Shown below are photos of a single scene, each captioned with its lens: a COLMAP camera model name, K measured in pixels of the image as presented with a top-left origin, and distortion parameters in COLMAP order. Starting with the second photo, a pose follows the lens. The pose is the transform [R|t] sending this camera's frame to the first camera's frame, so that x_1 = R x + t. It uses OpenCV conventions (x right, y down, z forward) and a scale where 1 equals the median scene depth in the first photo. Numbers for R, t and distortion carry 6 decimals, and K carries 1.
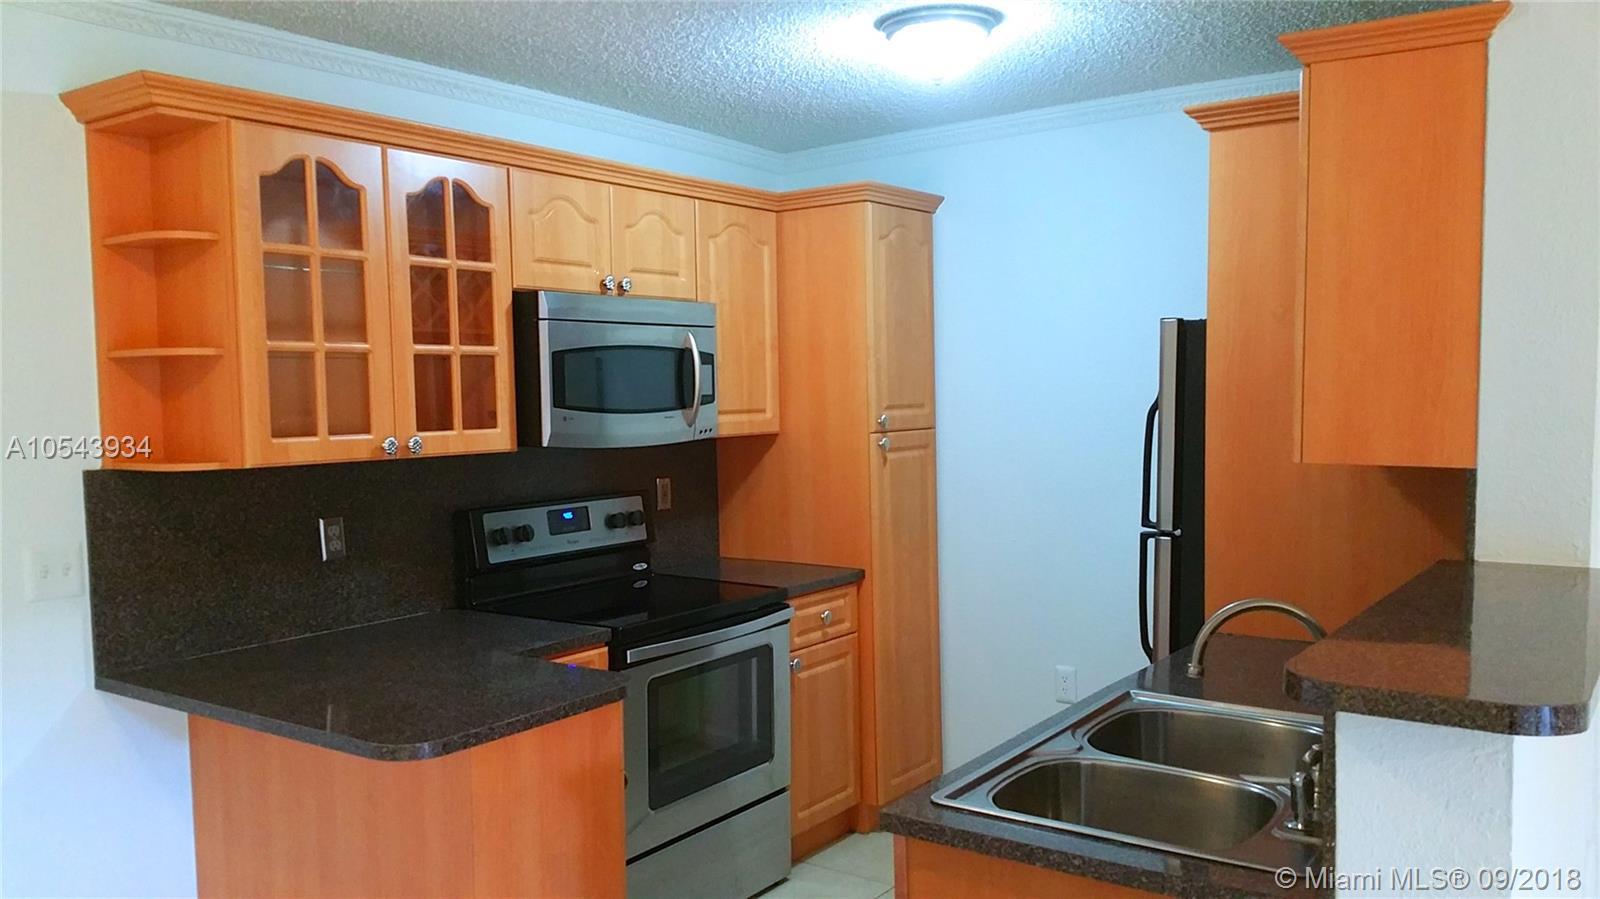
lens RADIAL K [[1294.9, 0, 800.7], [0, 1294.9, 484.7], [0, 0, 1]] dist [0.147106, -0.292962]
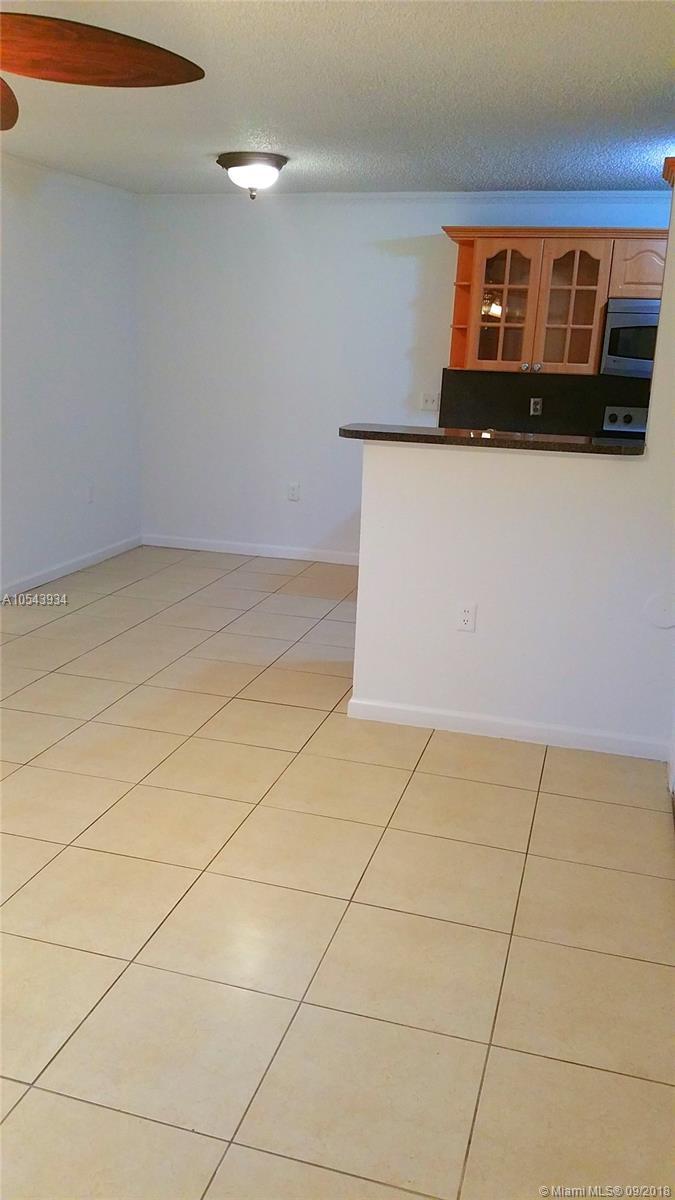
lens RADIAL K [[971.2, 0, 310.9], [0, 971.2, 600.6], [0, 0, 1]] dist [0.147106, -0.292962]
pose [[0.301192, 0.272873, -0.913687, 1.453015], [-0.117514, 0.961499, 0.248414, -0.019149], [0.946295, 0.032550, 0.321662, 0.029125]]
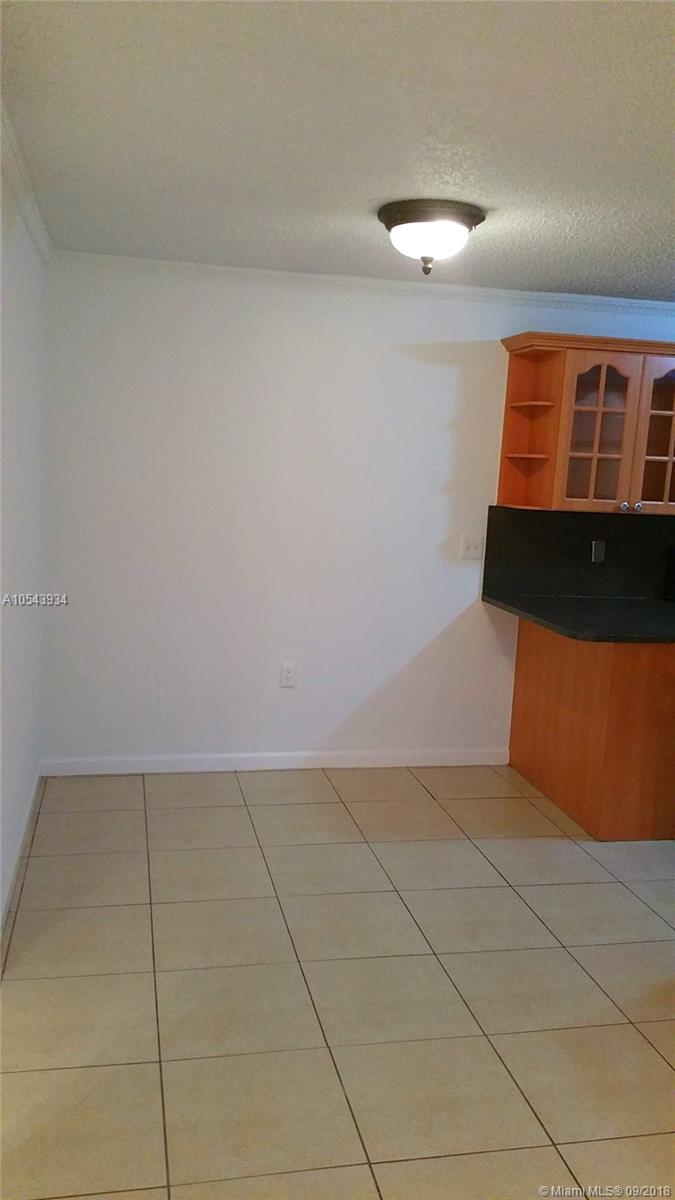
lens RADIAL K [[973.4, 0, 310.7], [0, 973.4, 598.6], [0, 0, 1]] dist [0.077380, 0.000511]
pose [[0.718479, 0.147418, -0.679747, 0.399443], [-0.113854, 0.989026, 0.094150, 0.023935], [0.686167, 0.009747, 0.727379, -0.436826]]
